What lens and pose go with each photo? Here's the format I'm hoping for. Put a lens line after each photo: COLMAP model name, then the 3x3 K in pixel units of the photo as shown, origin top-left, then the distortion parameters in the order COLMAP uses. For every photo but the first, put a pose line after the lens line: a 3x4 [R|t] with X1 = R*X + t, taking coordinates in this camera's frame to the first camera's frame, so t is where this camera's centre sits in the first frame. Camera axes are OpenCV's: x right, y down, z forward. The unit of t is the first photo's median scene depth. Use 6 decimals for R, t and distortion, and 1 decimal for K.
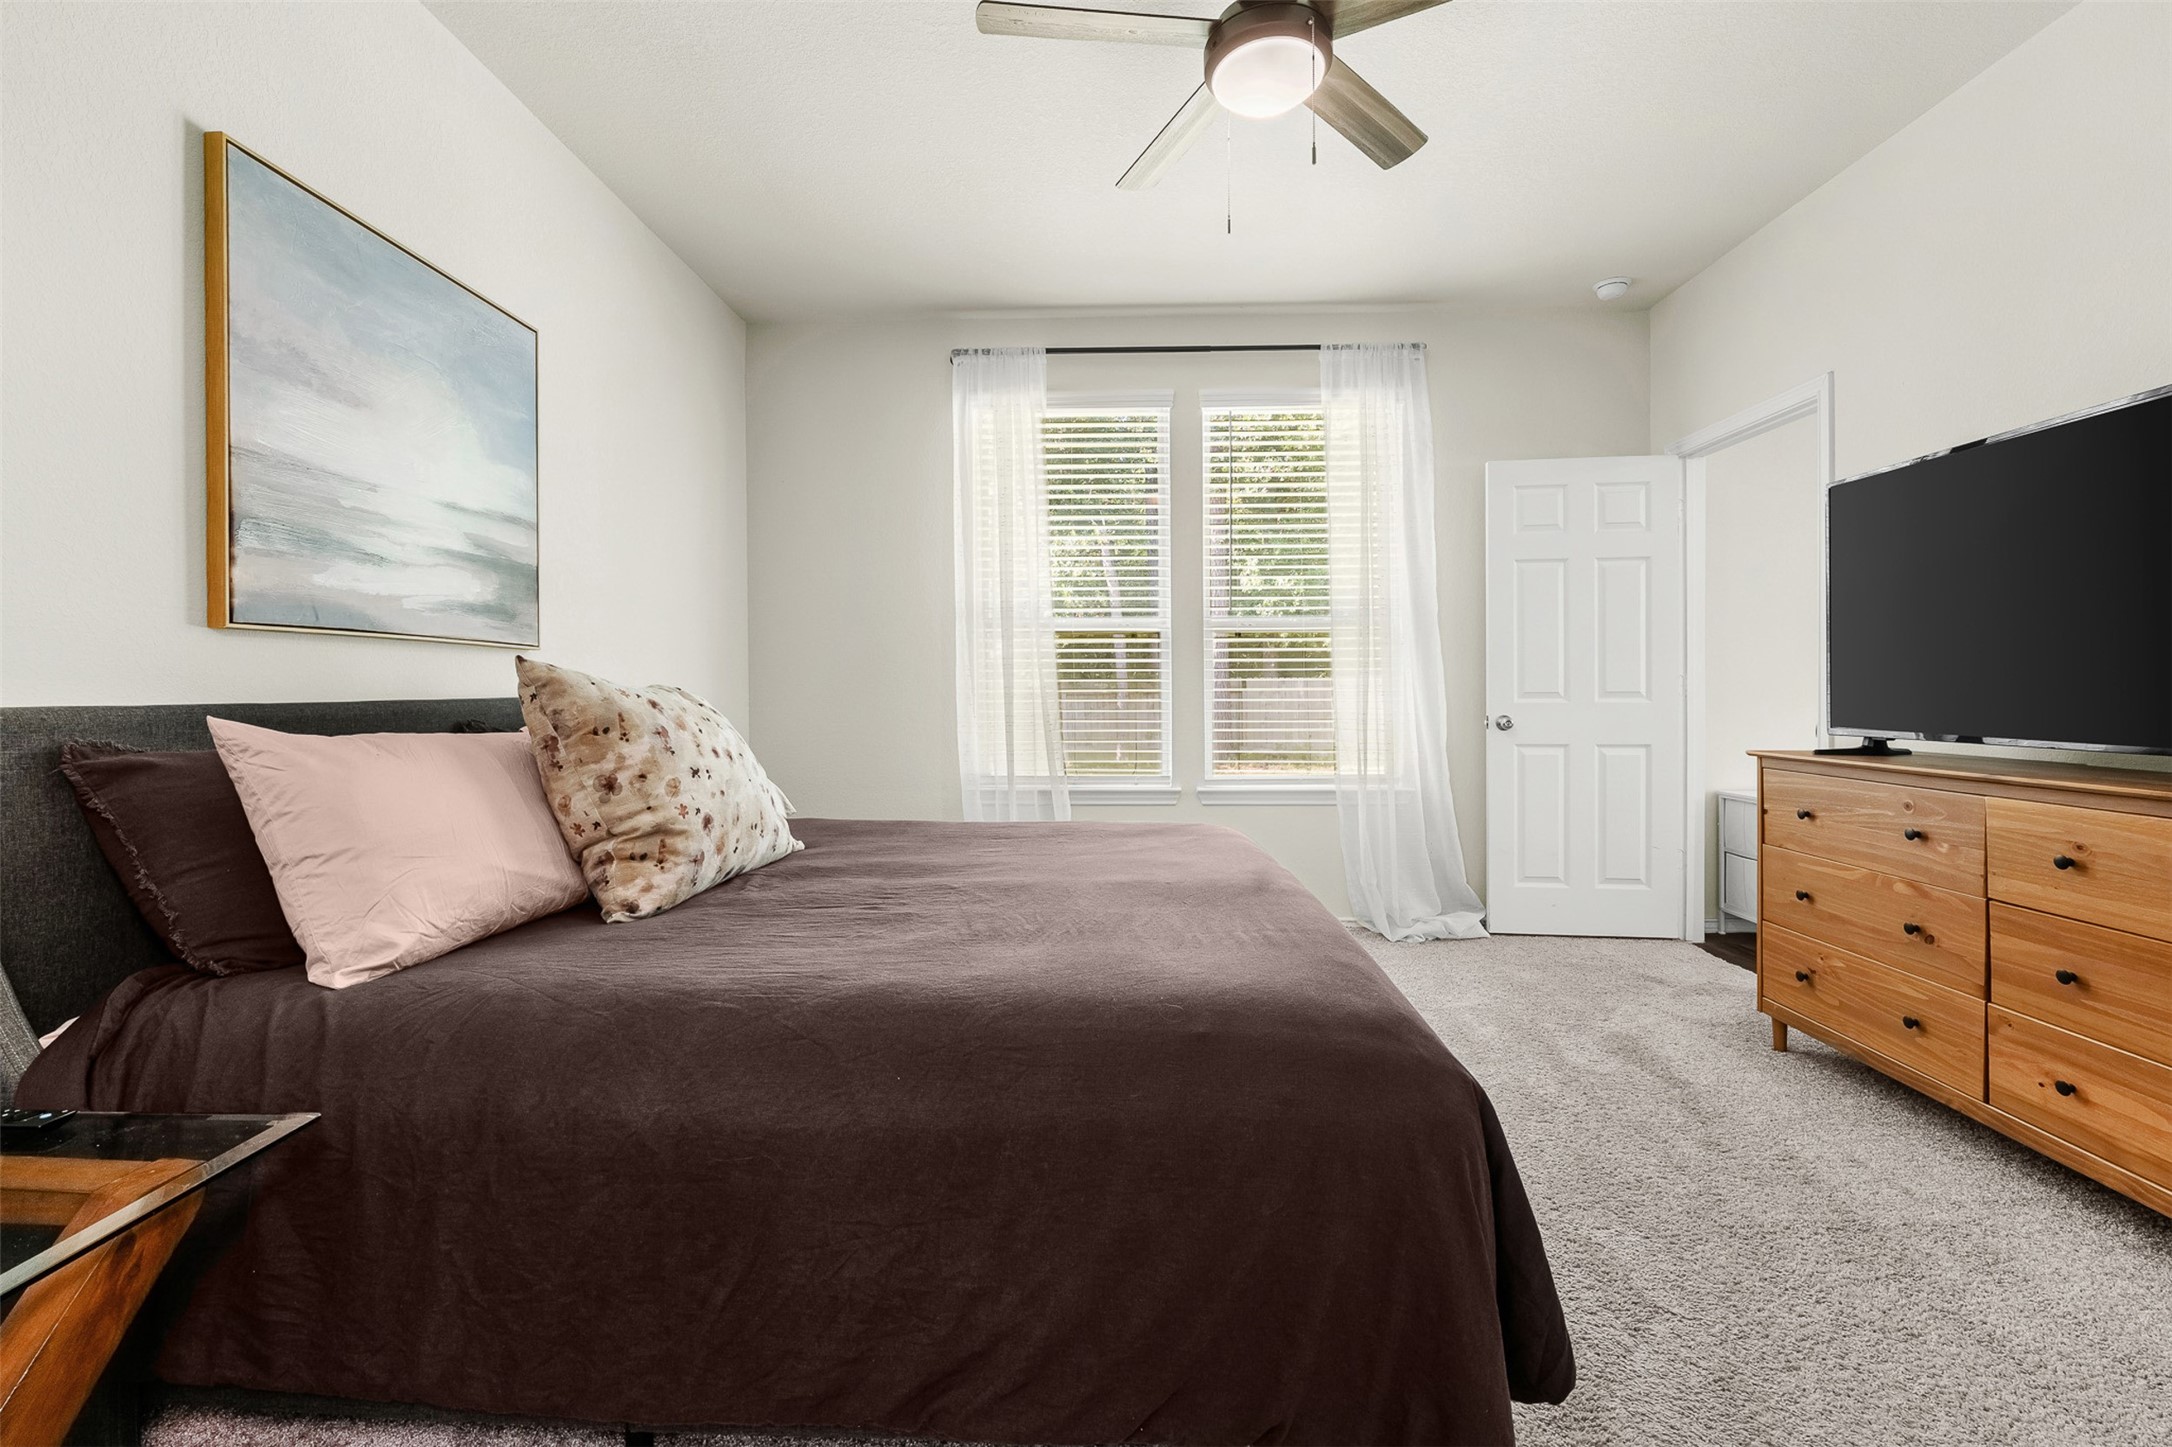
lens RADIAL K [[894.0, 0, 1087.8], [0, 894.0, 700.7], [0, 0, 1]] dist [-0.011332, 0.000356]
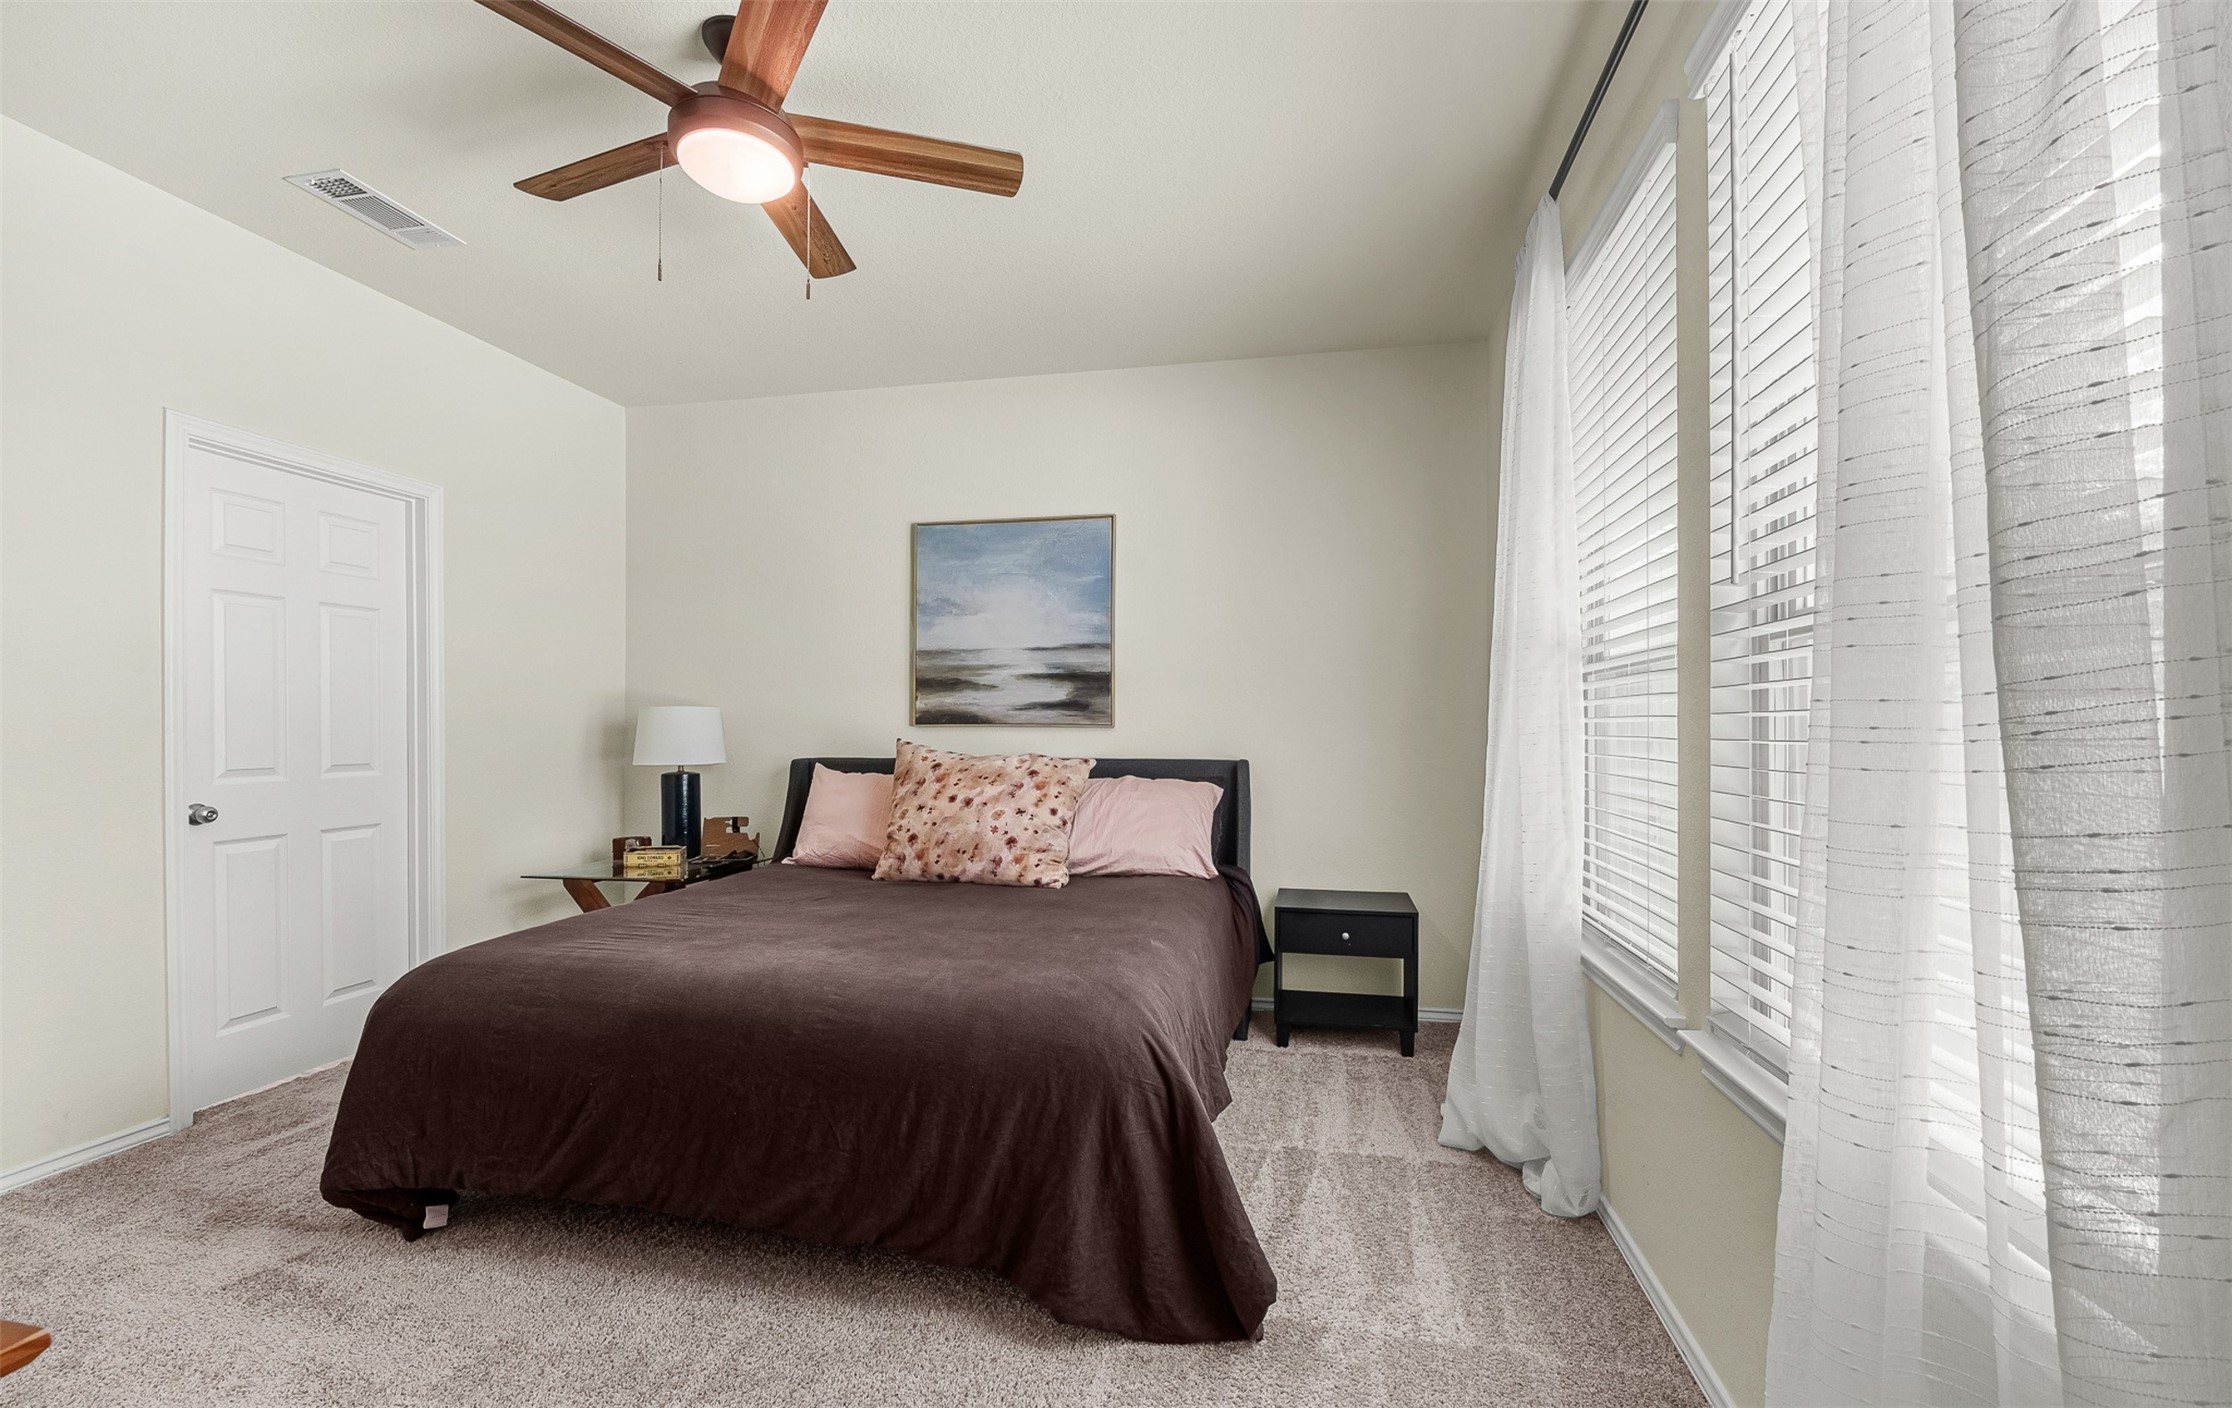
lens RADIAL K [[920.7, 0, 1117.7], [0, 920.7, 725.6], [0, 0, 1]] dist [0.000245, 0.000003]
pose [[-0.167198, -0.003613, -0.985917, 1.045228], [-0.011453, 0.999933, -0.001722, -0.064822], [0.985857, 0.011004, -0.167228, 1.452608]]
